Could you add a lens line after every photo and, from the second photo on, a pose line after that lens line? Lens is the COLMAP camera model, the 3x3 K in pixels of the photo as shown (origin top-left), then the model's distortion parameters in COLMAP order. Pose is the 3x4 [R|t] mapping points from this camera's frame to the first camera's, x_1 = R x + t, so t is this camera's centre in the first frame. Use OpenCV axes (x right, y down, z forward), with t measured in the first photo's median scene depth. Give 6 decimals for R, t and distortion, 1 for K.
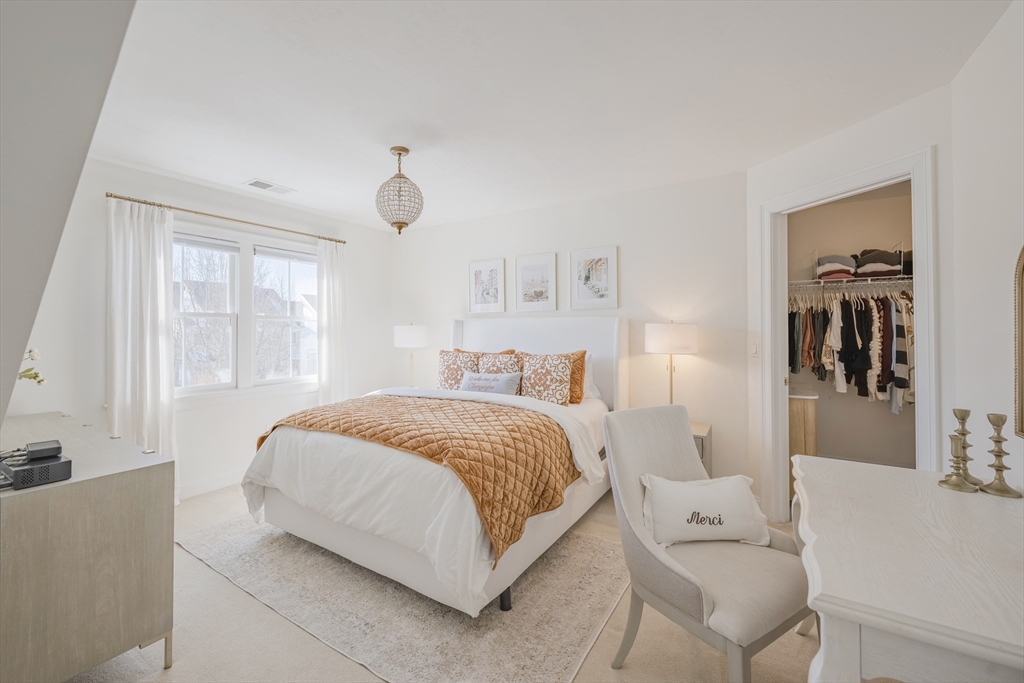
lens RADIAL K [[408.9, 0, 510.6], [0, 408.9, 329.3], [0, 0, 1]] dist [0.023427, 0.000037]
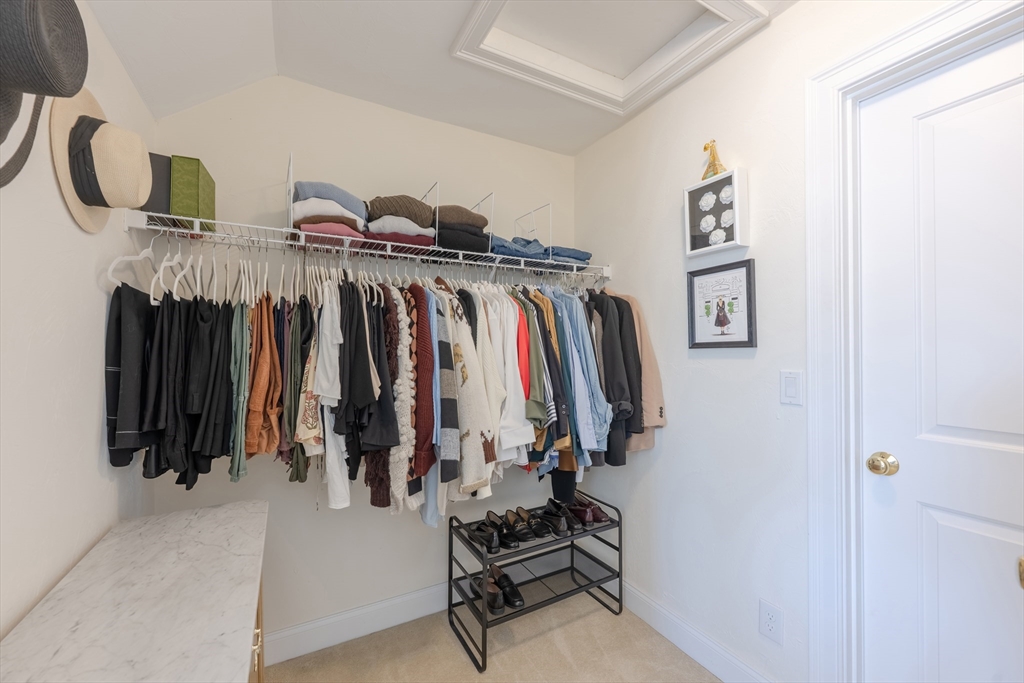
lens RADIAL K [[403.9, 0, 512.0], [0, 403.9, 341.5], [0, 0, 1]] dist [0.001351, 0.000172]
pose [[0.477085, 0.017169, 0.878689, 0.532671], [0.003927, 0.999758, -0.021667, -0.000308], [-0.878848, 0.013788, 0.476902, 0.667499]]
